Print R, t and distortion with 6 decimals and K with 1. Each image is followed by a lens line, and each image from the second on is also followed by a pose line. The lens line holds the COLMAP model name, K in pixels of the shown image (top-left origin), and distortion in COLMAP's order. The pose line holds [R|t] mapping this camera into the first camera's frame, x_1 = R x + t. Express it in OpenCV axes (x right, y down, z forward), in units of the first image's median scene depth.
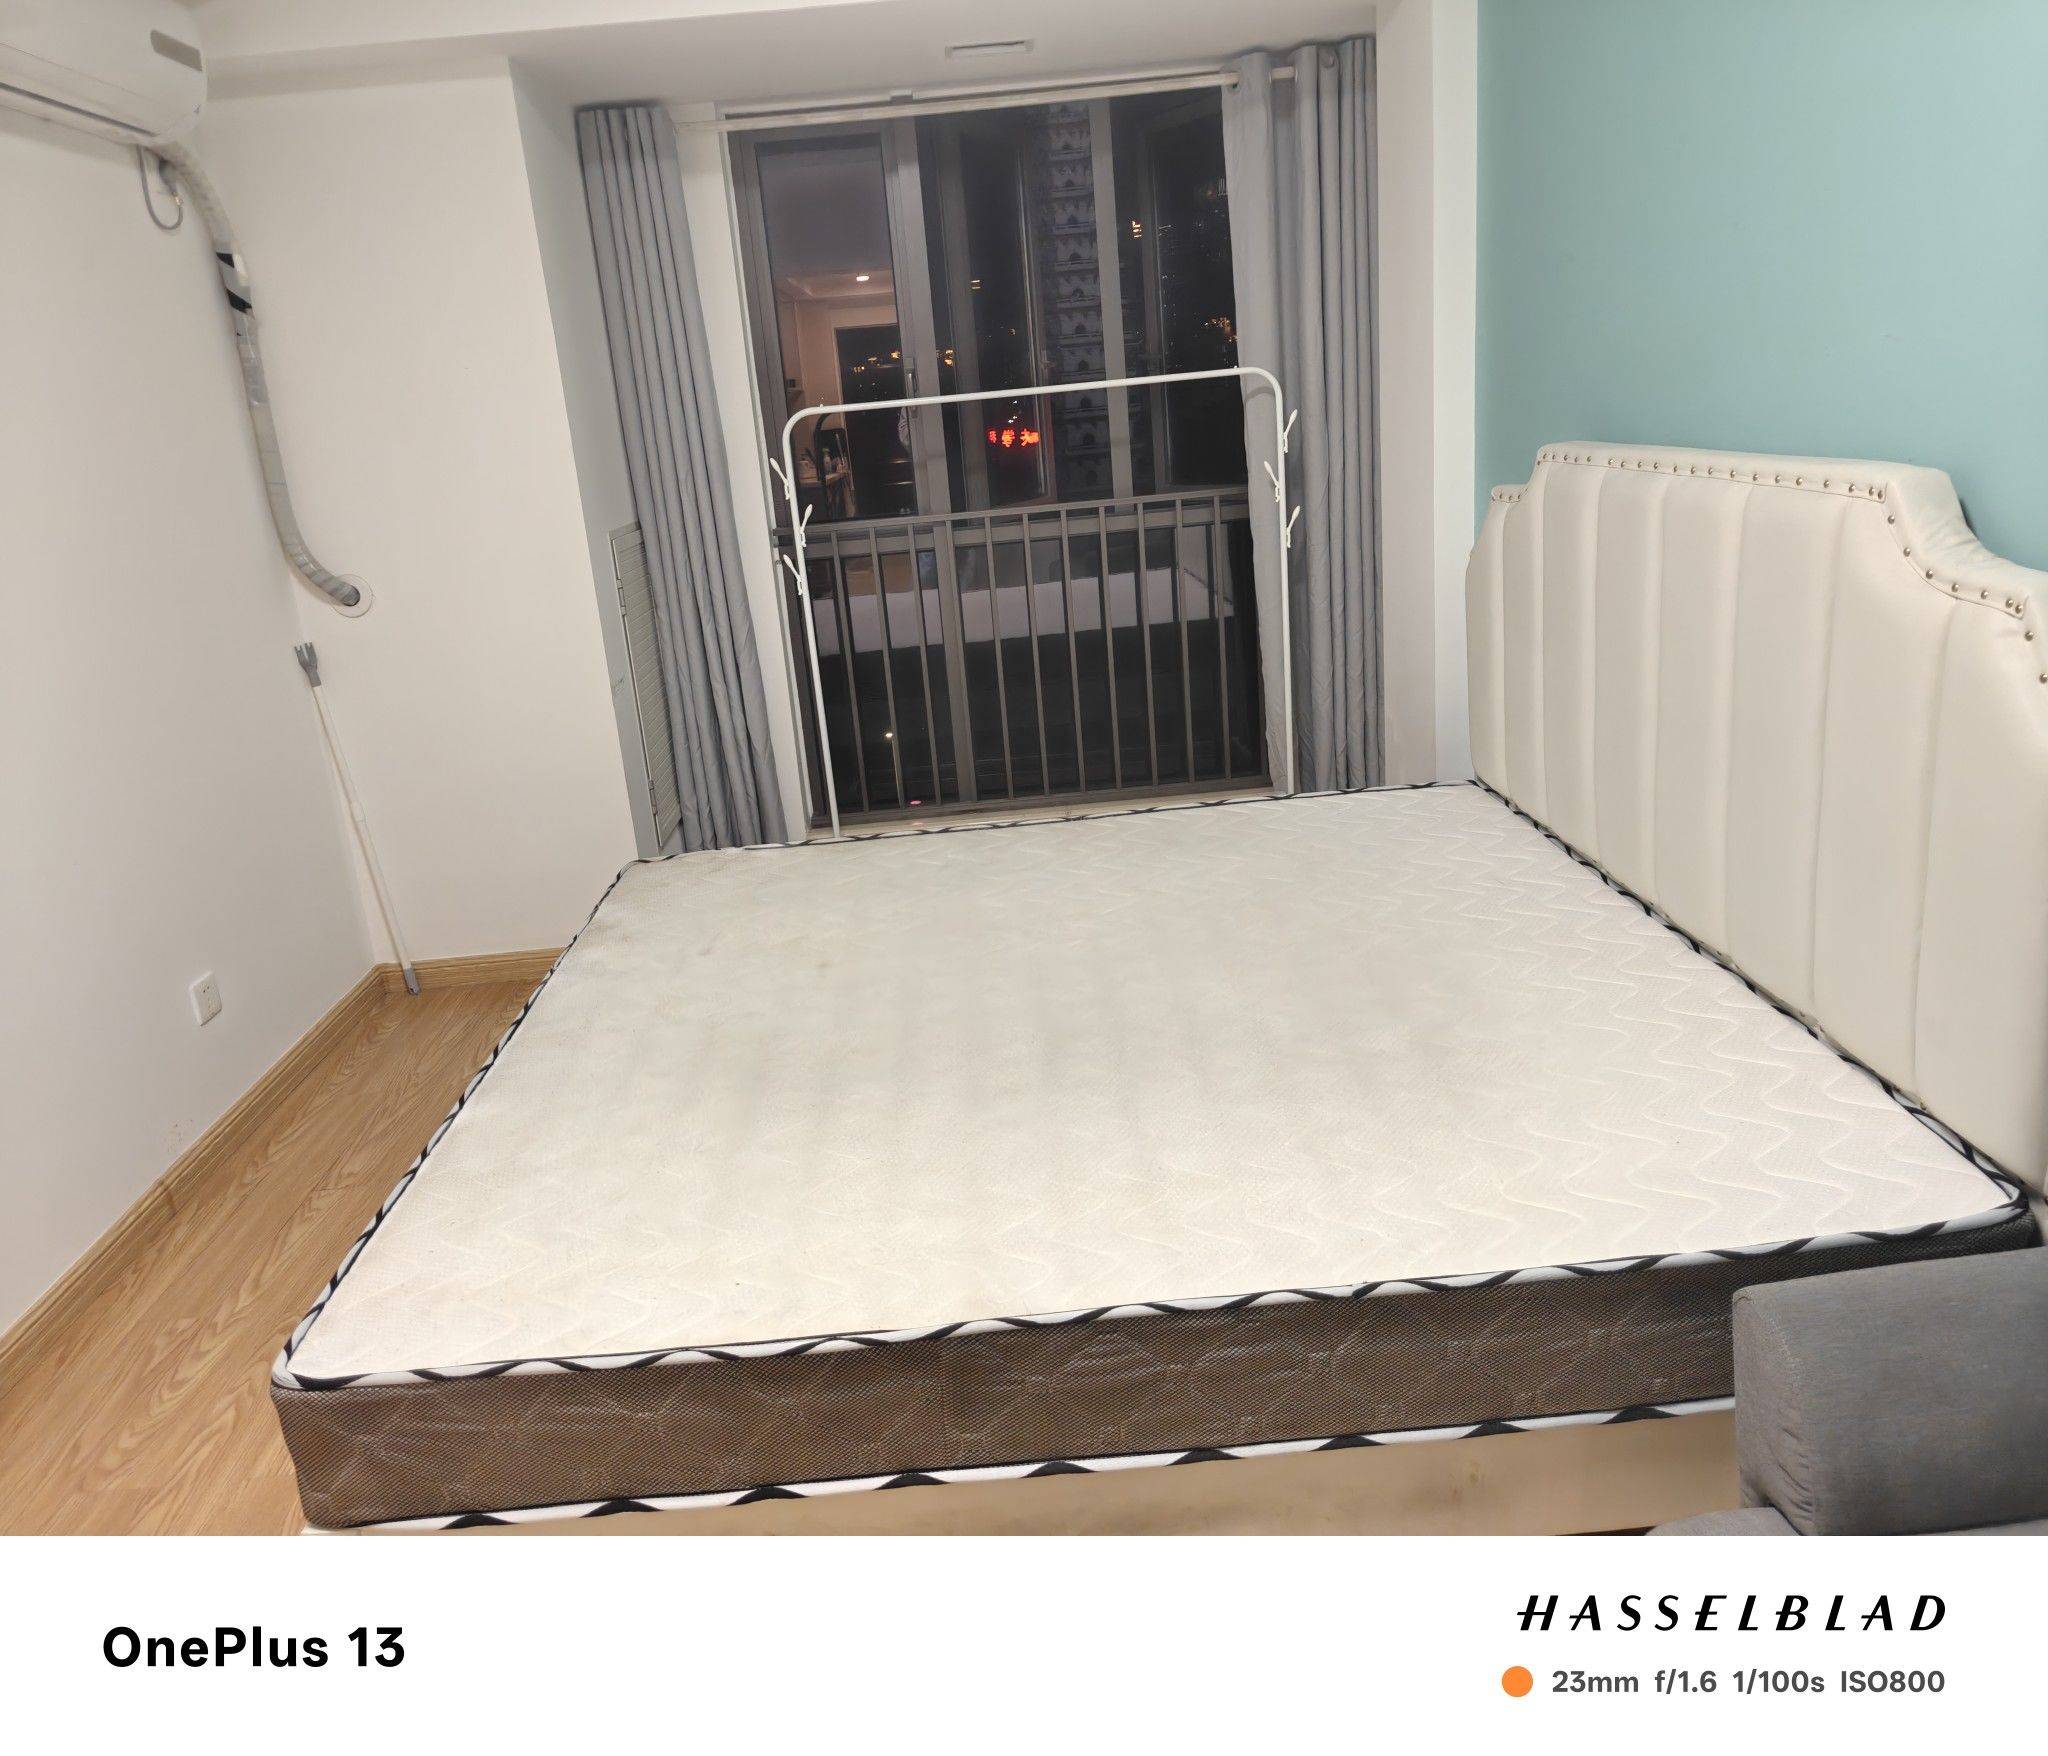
lens RADIAL K [[1452.3, 0, 1025.6], [0, 1452.3, 809.5], [0, 0, 1]] dist [0.033464, -0.047922]
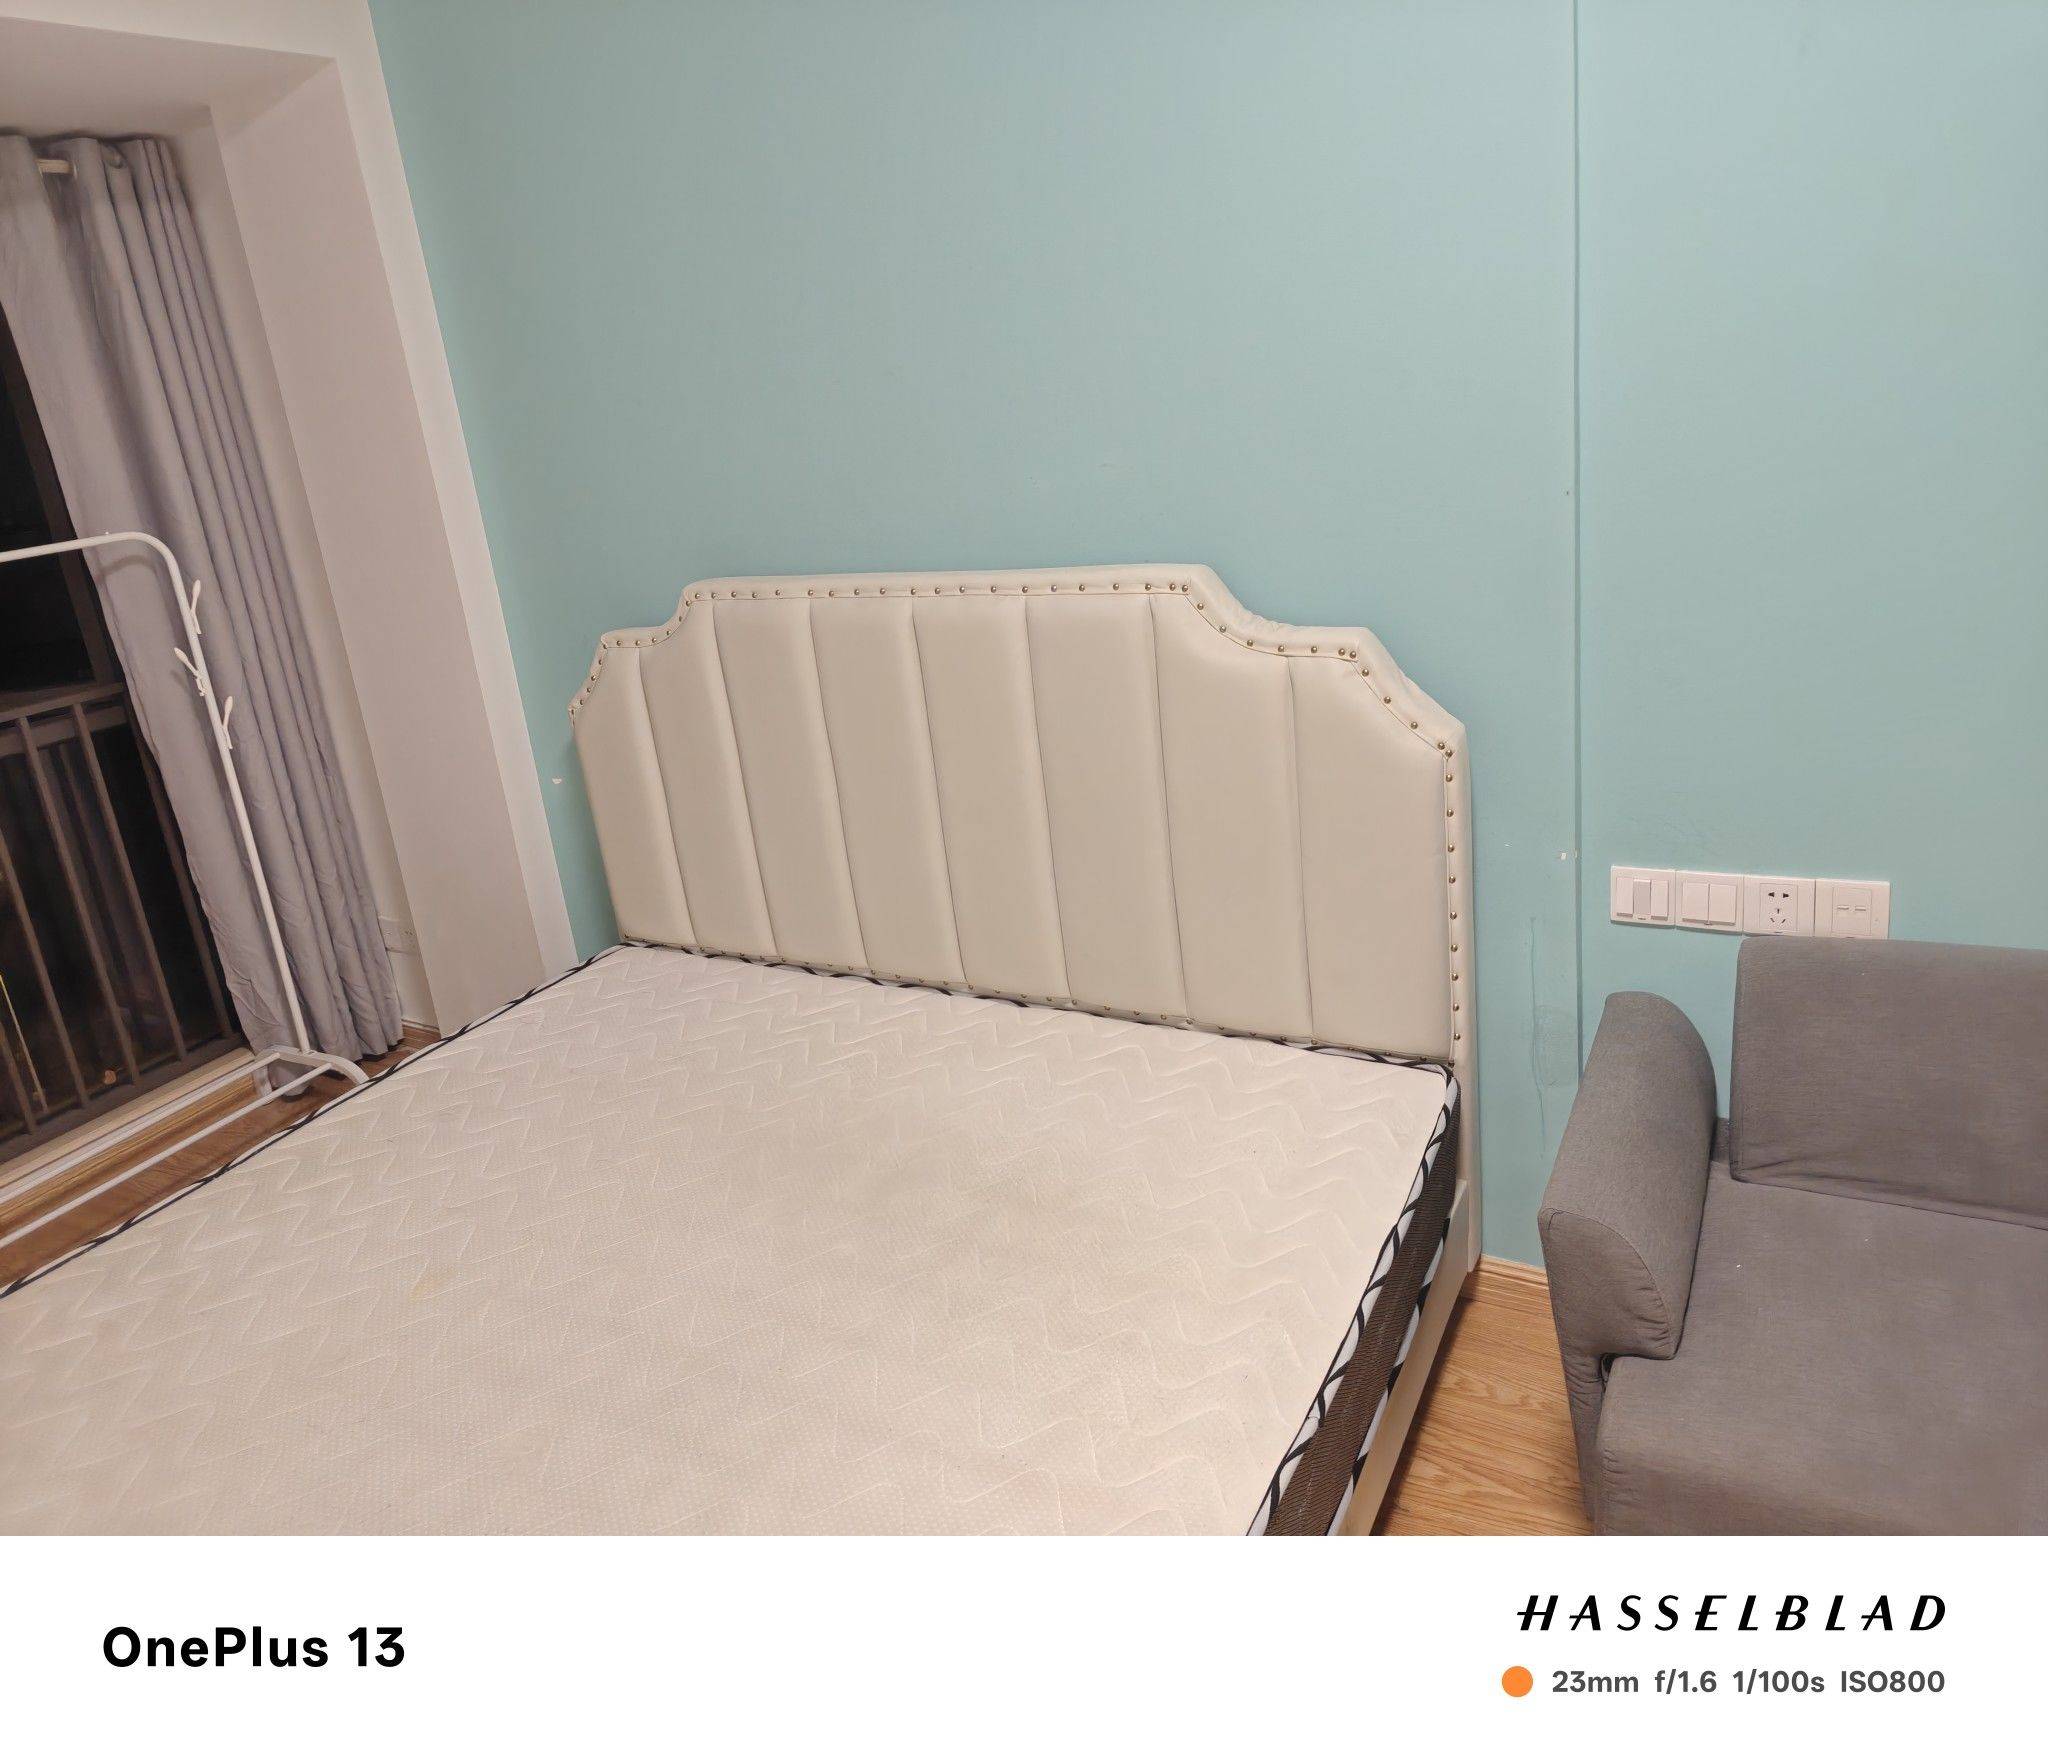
lens RADIAL K [[1440.0, 0, 1045.5], [0, 1440.0, 741.3], [0, 0, 1]] dist [0.026464, -0.001894]
pose [[0.514556, -0.198525, 0.834158, -0.264262], [0.300087, 0.953000, 0.041698, -0.088914], [-0.803231, 0.228864, 0.549947, 0.223421]]
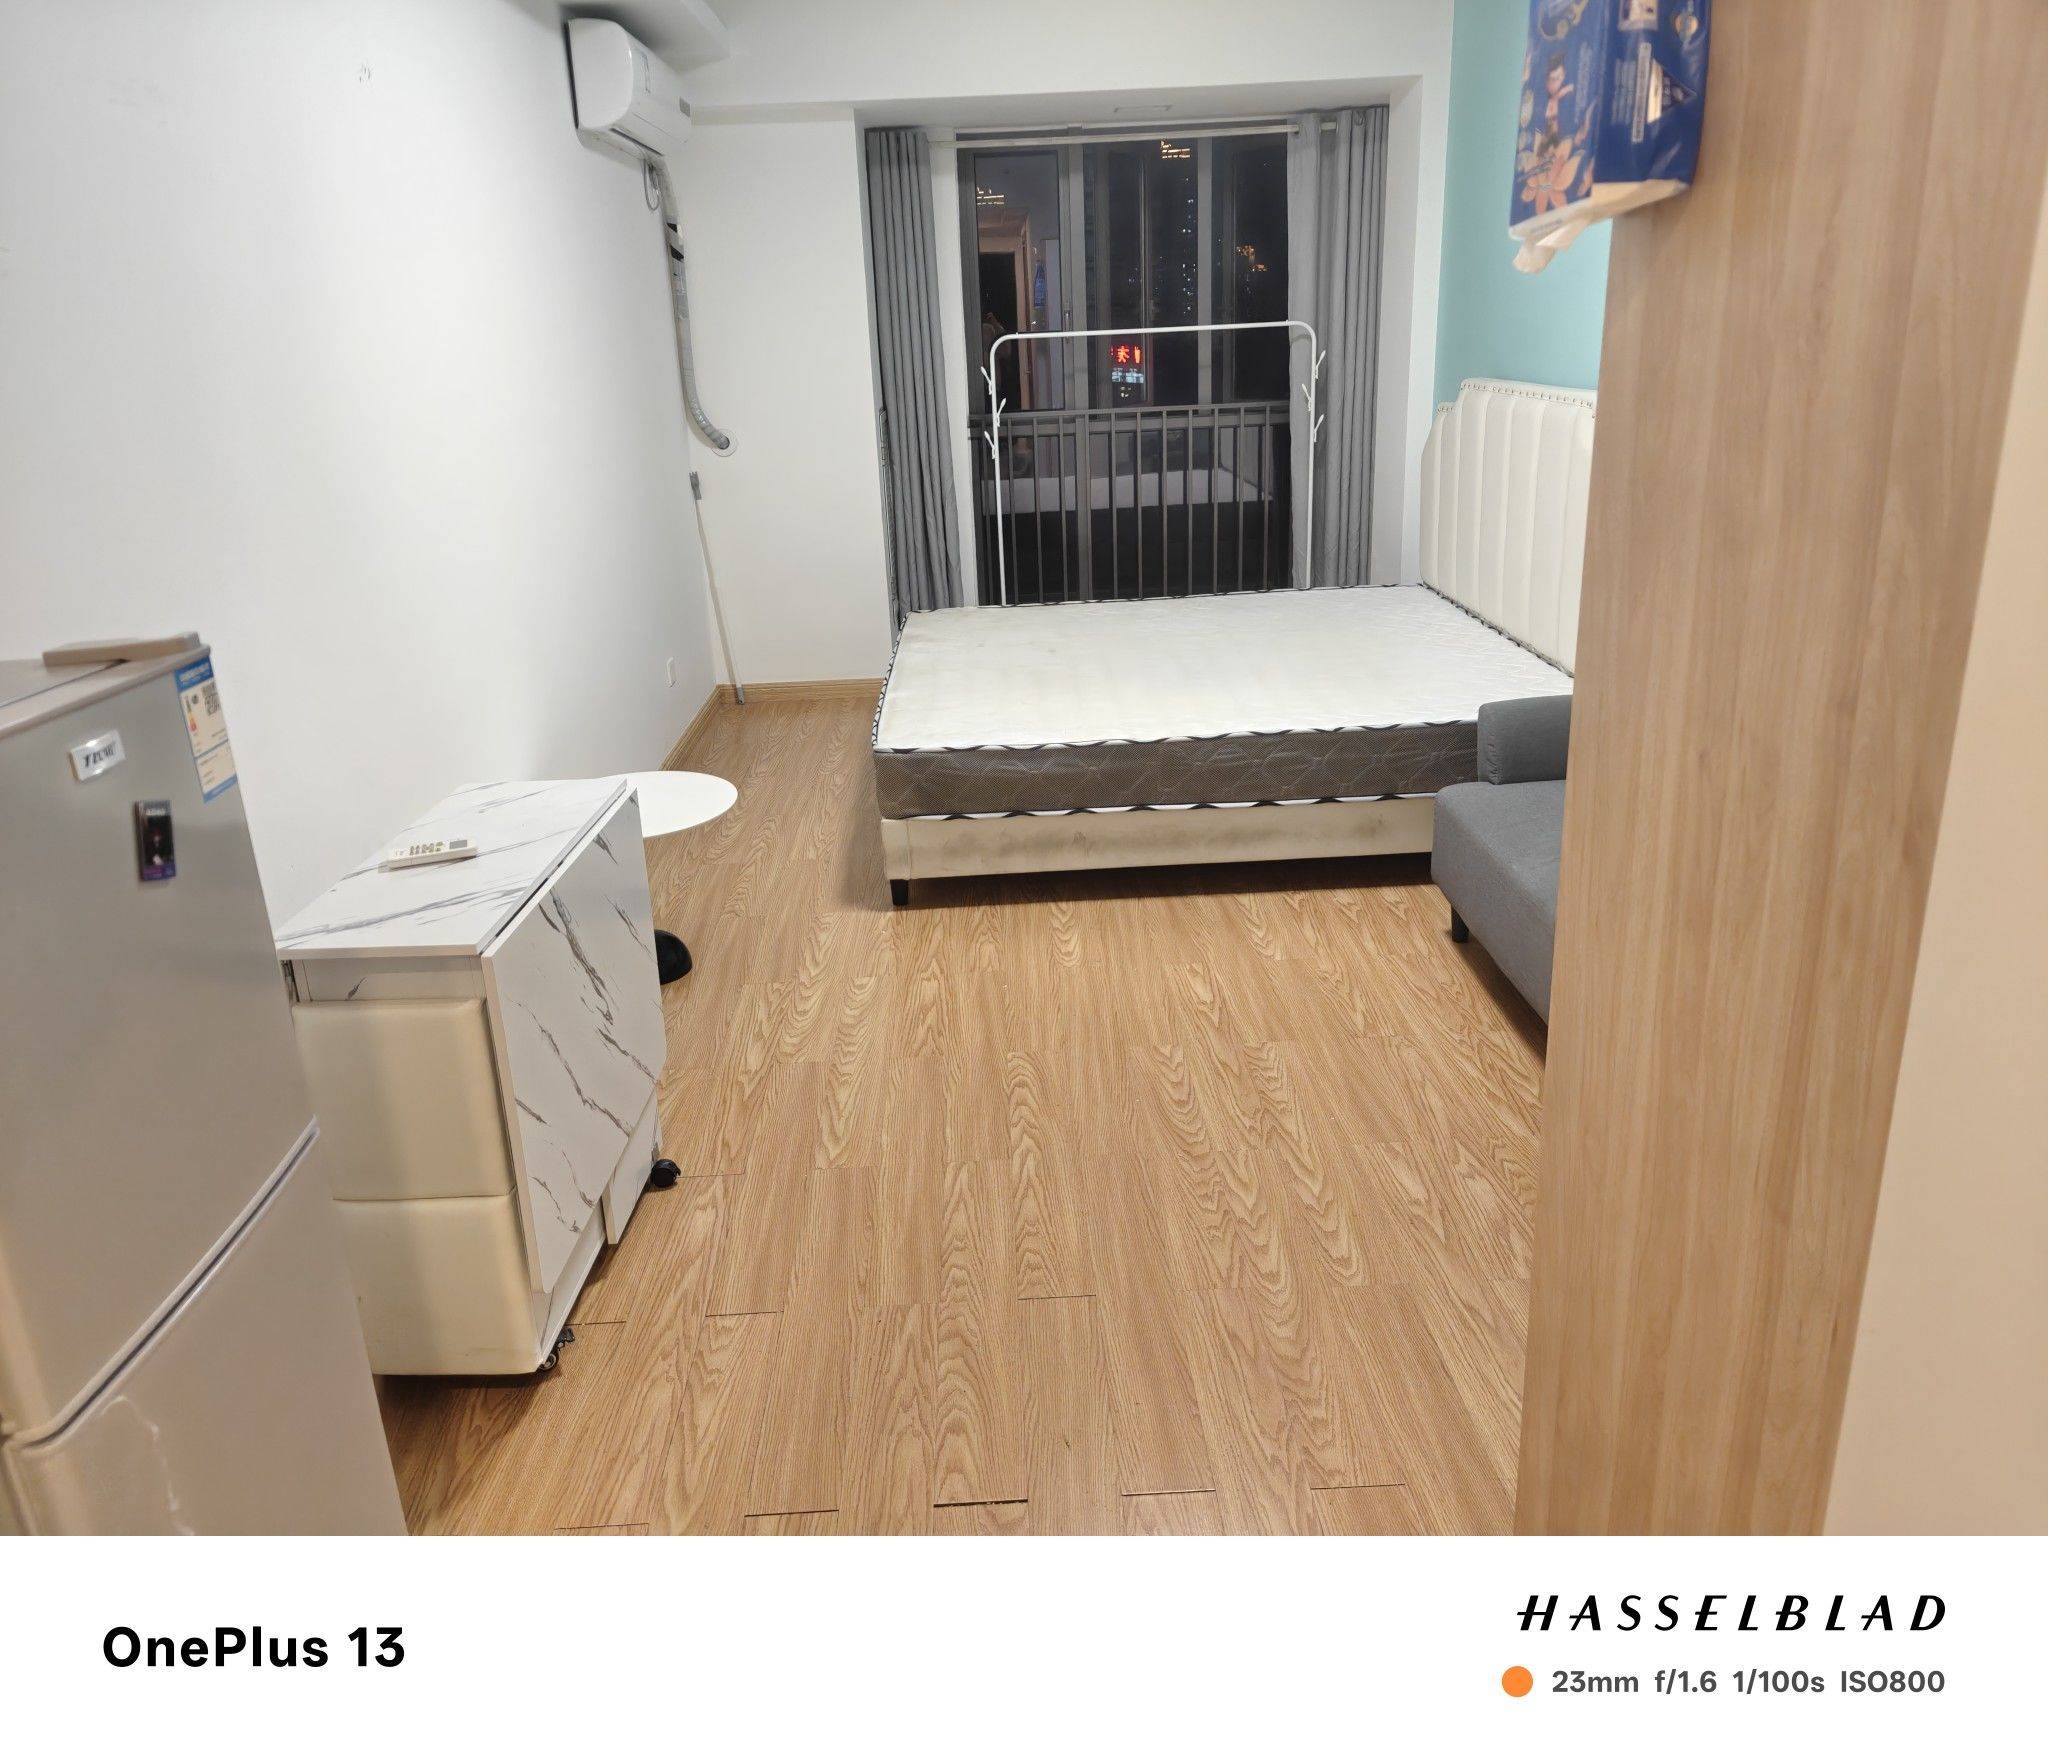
lens RADIAL K [[1452.3, 0, 1025.6], [0, 1452.3, 809.5], [0, 0, 1]] dist [0.033464, -0.047922]
pose [[0.999004, 0.044444, 0.003972, -0.115652], [-0.044588, 0.997740, 0.050258, 0.147134], [-0.001729, -0.050385, 0.998728, -0.565759]]
